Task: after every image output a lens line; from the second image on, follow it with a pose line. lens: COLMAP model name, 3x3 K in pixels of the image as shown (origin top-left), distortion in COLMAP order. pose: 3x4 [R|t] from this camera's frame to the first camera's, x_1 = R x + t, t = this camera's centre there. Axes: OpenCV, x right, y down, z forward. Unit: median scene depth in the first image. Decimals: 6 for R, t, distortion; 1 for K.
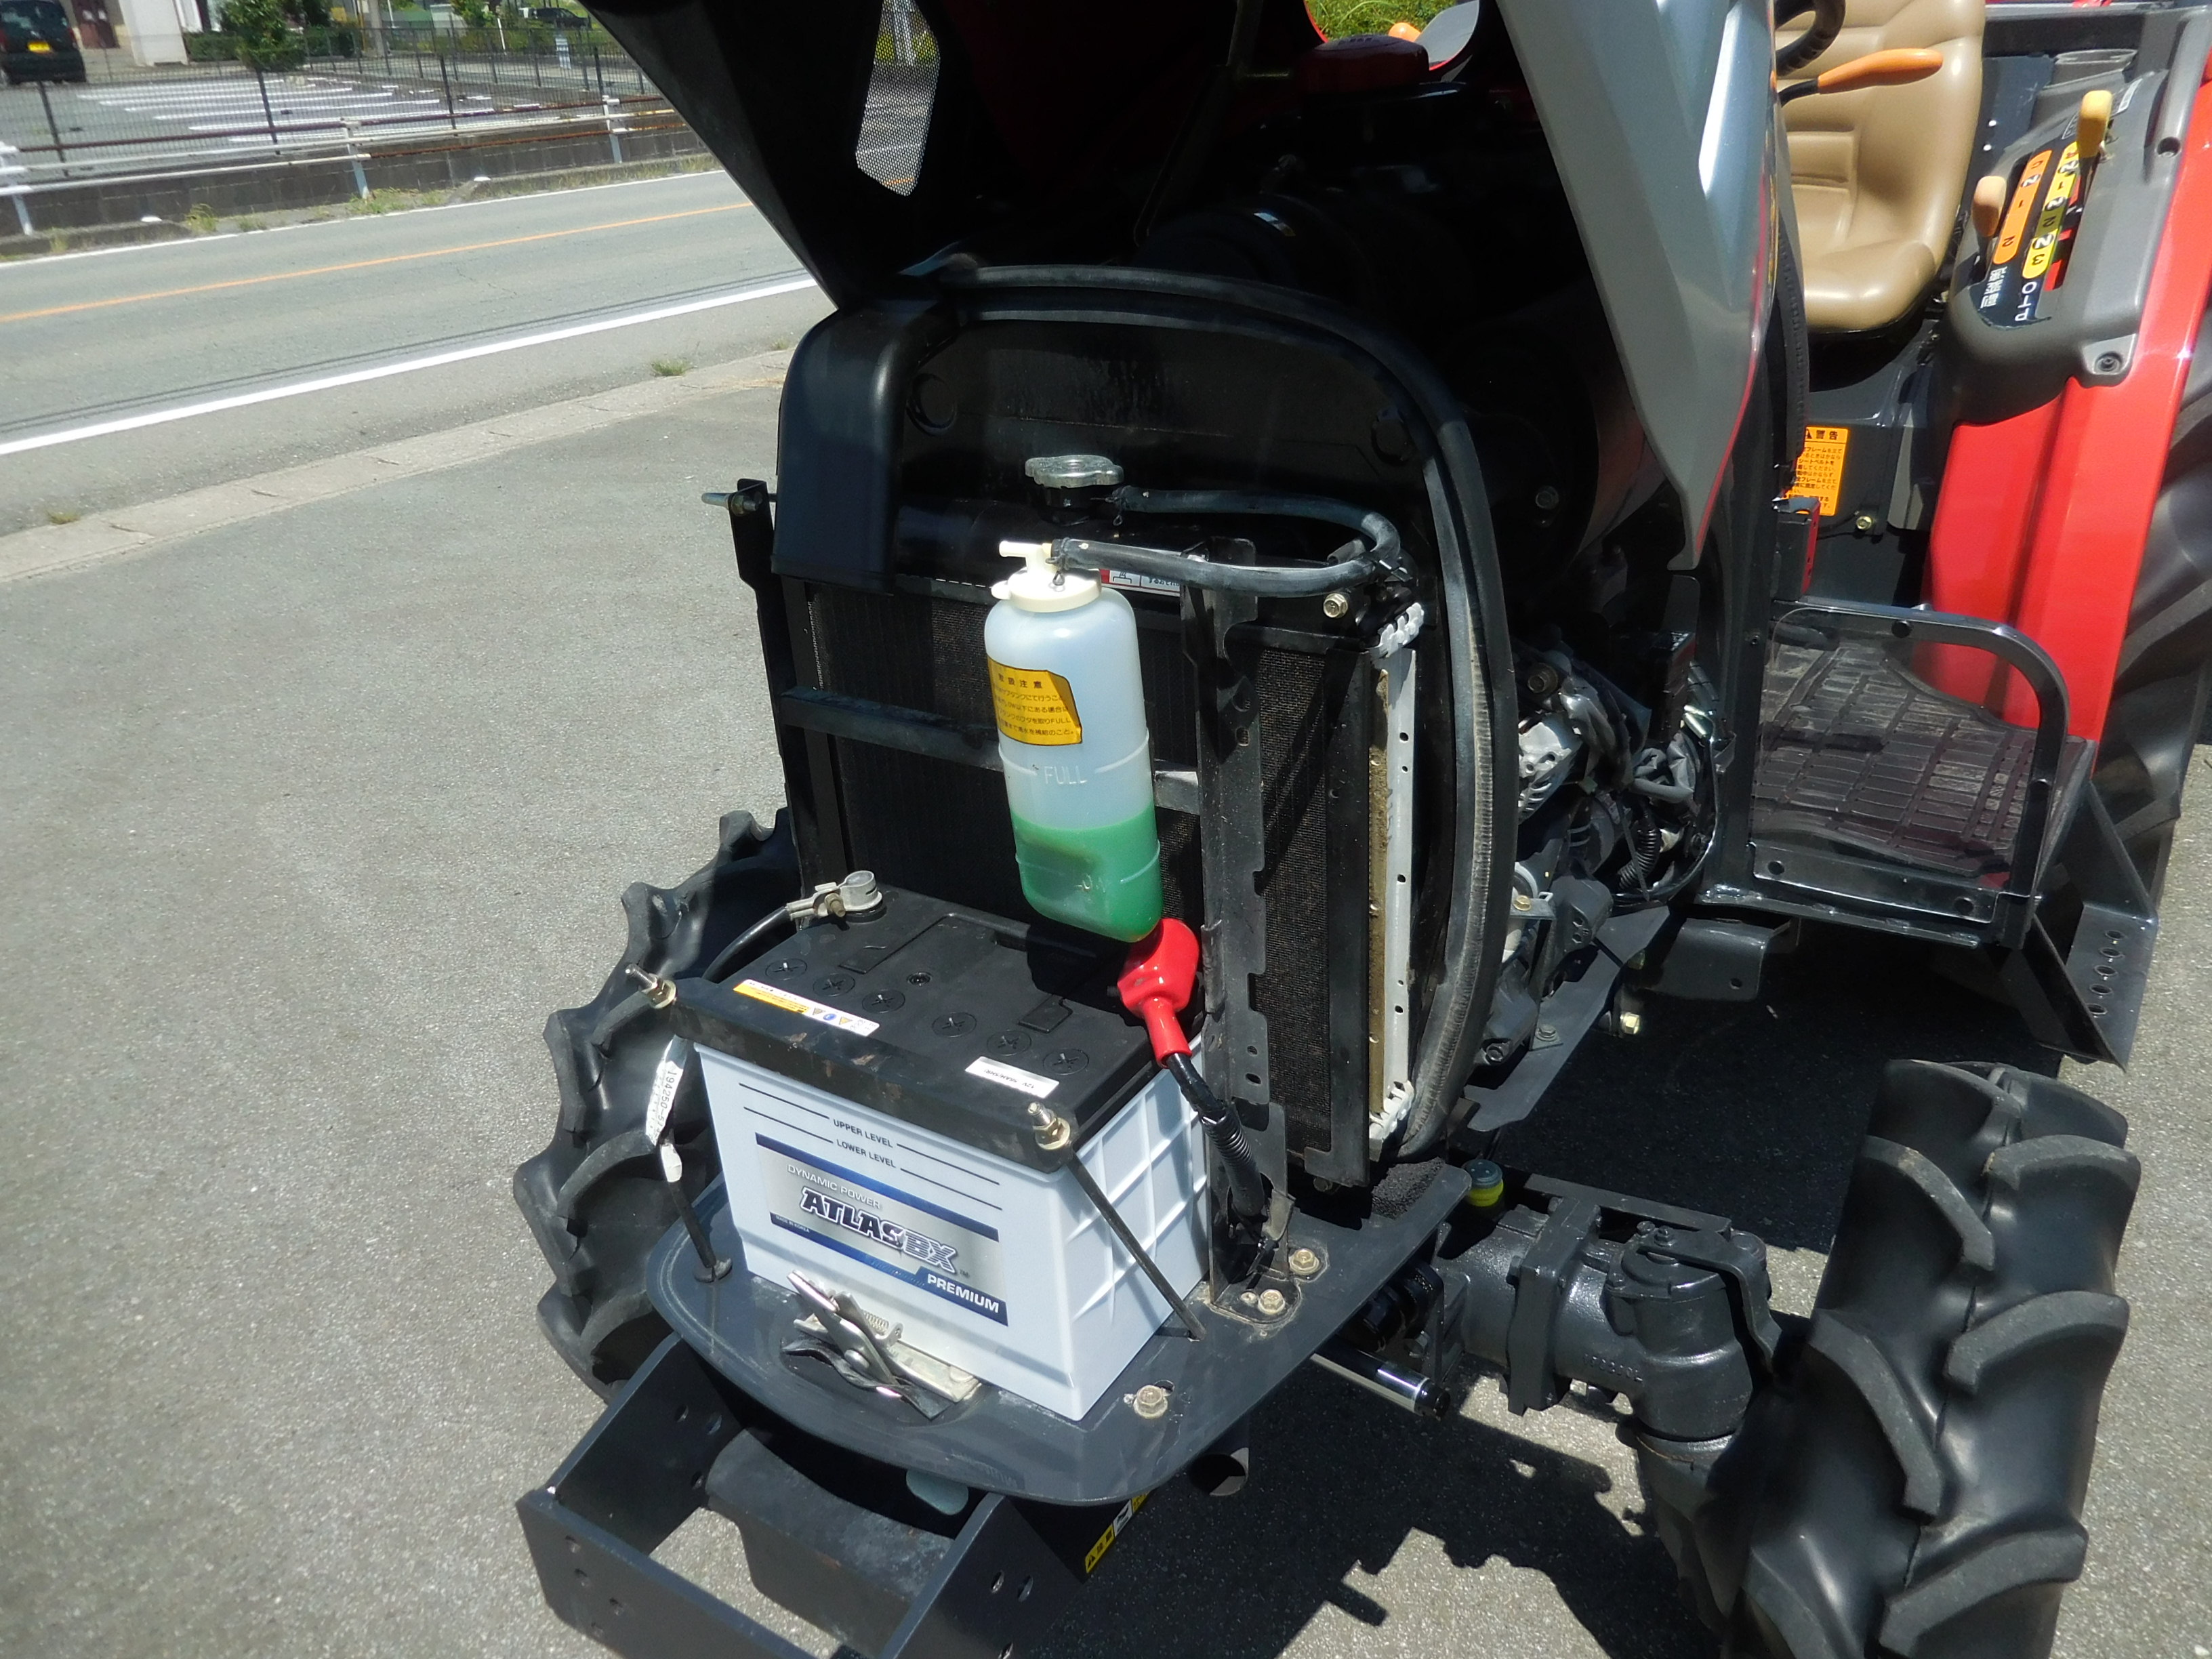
lens RADIAL K [[1679.3, 0, 1117.9], [0, 1679.3, 837.2], [0, 0, 1]] dist [-0.004760, -0.001353]
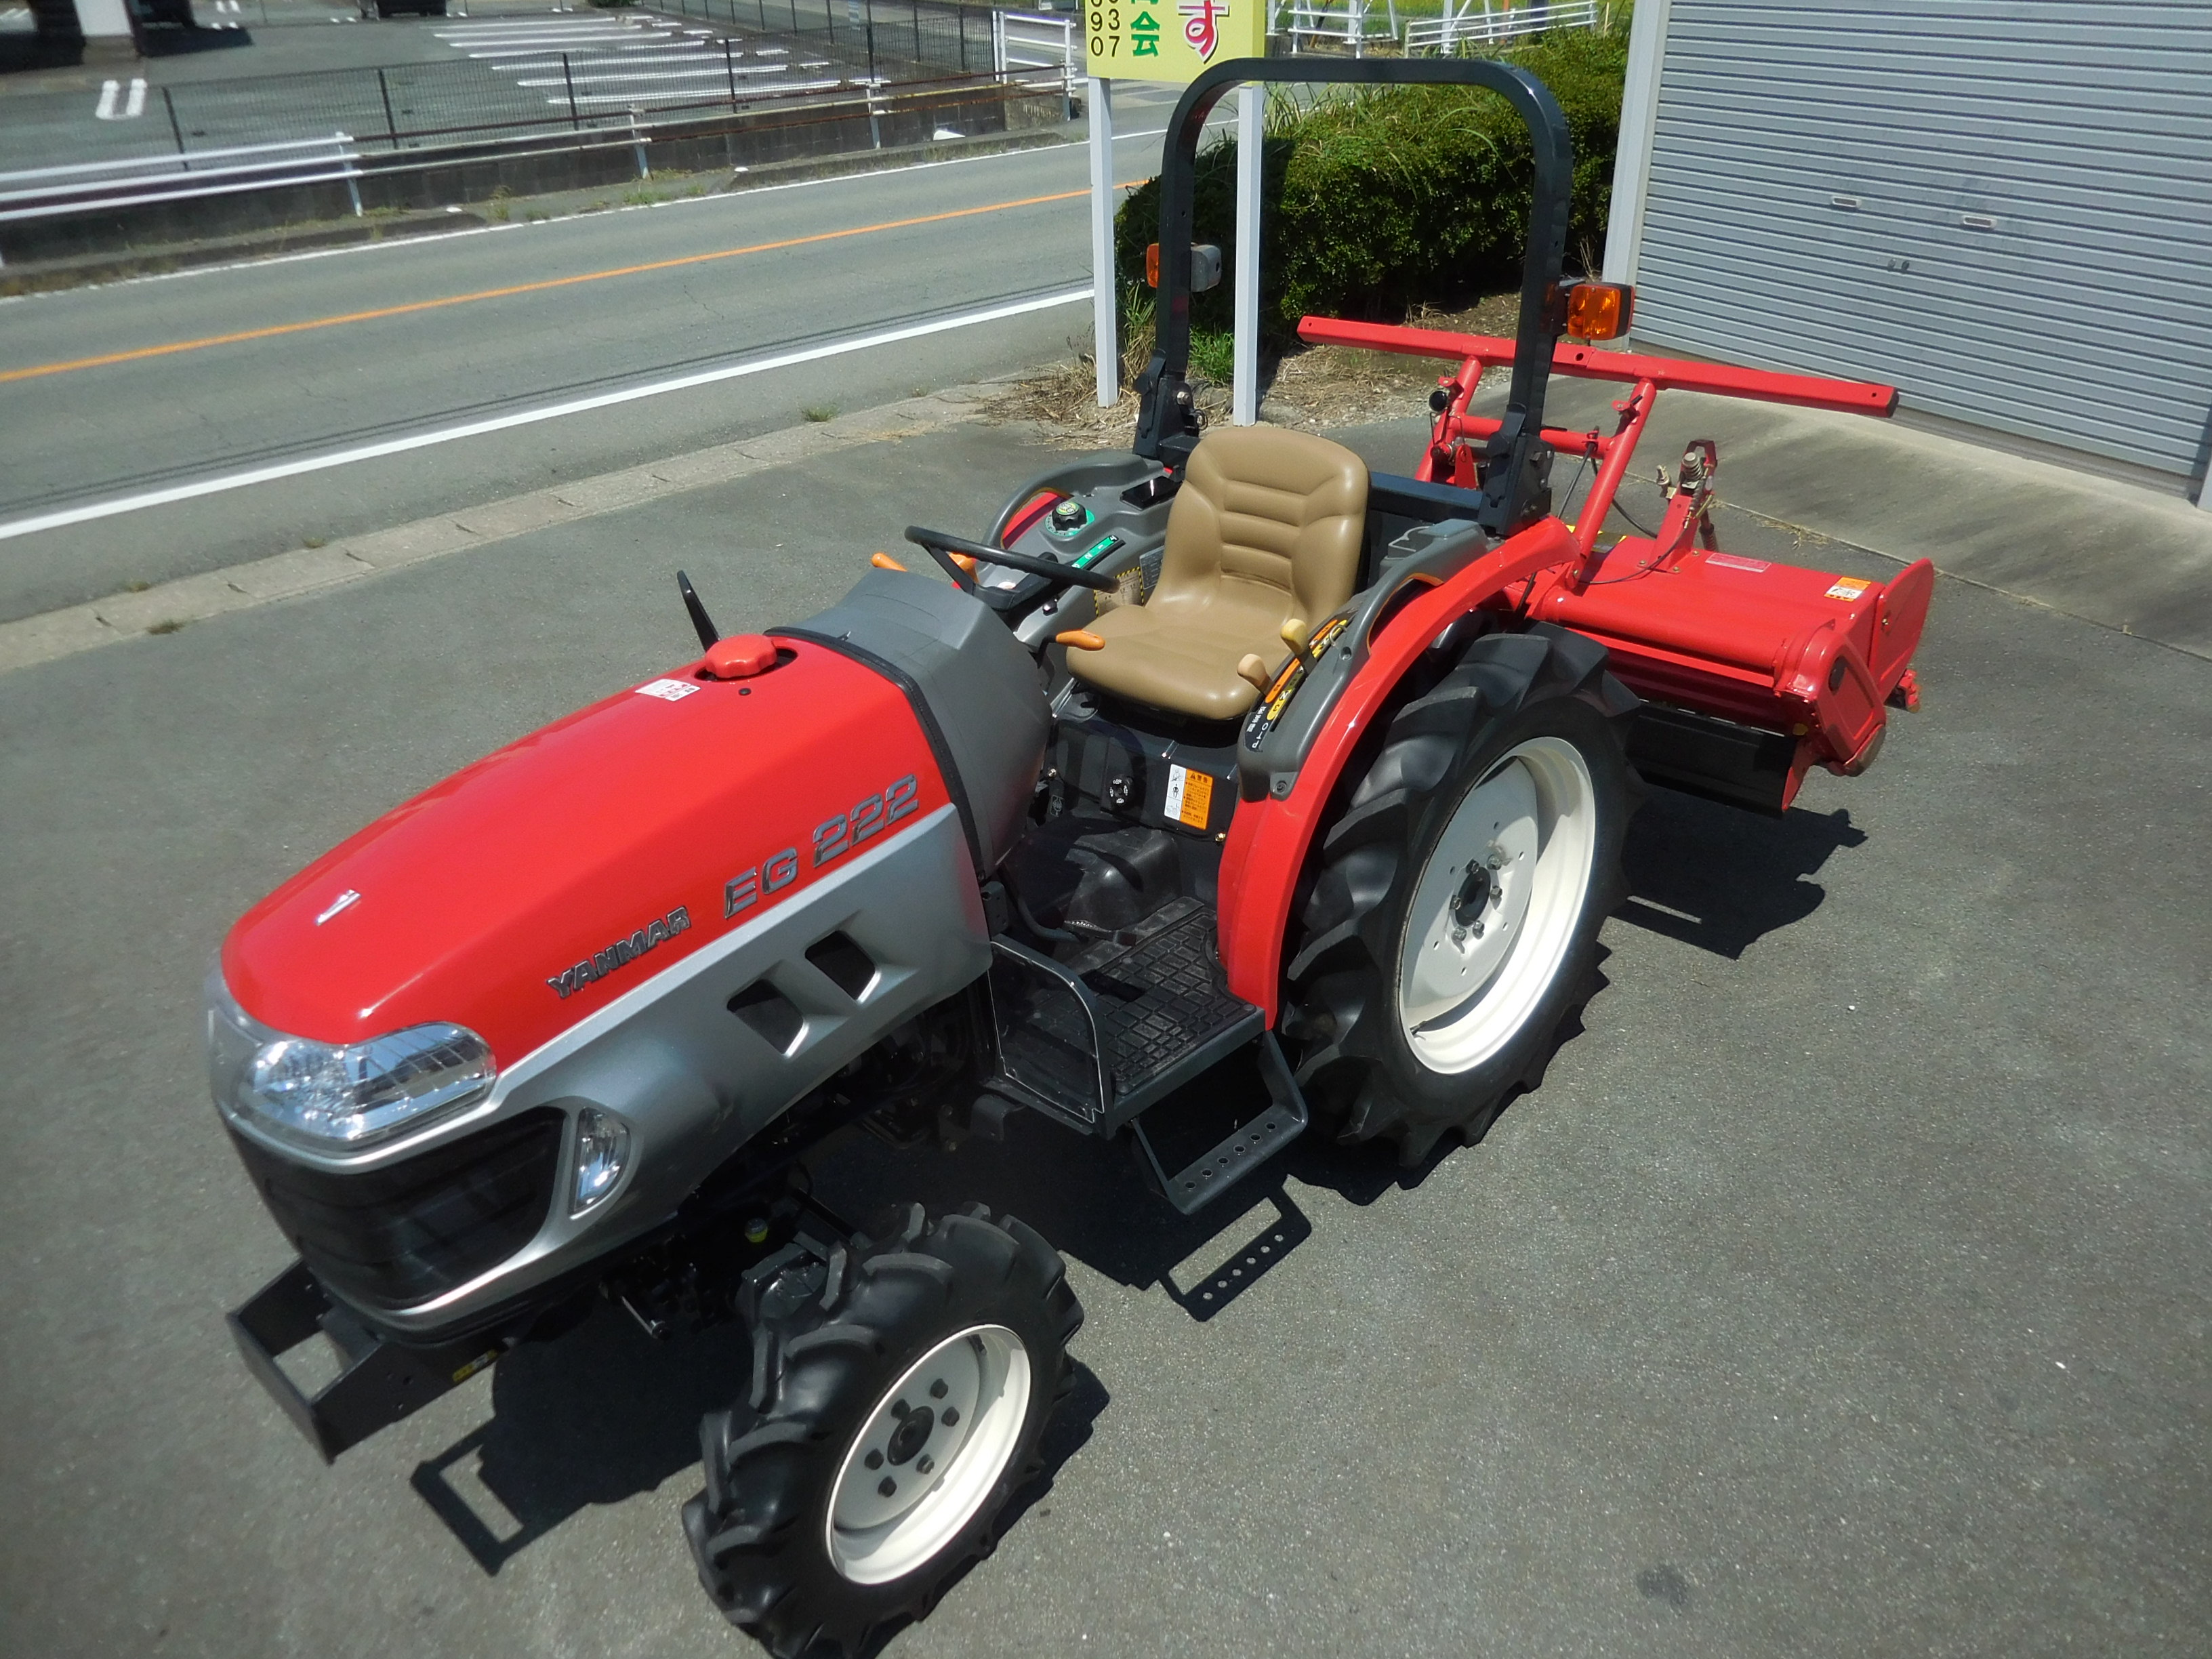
lens RADIAL K [[1679.3, 0, 1113.6], [0, 1679.3, 831.6], [0, 0, 1]] dist [-0.004760, -0.001353]
pose [[0.983470, 0.097802, -0.152389, 0.184464], [-0.091337, 0.994620, 0.048876, -0.081897], [0.156349, -0.034149, 0.987111, -0.179019]]
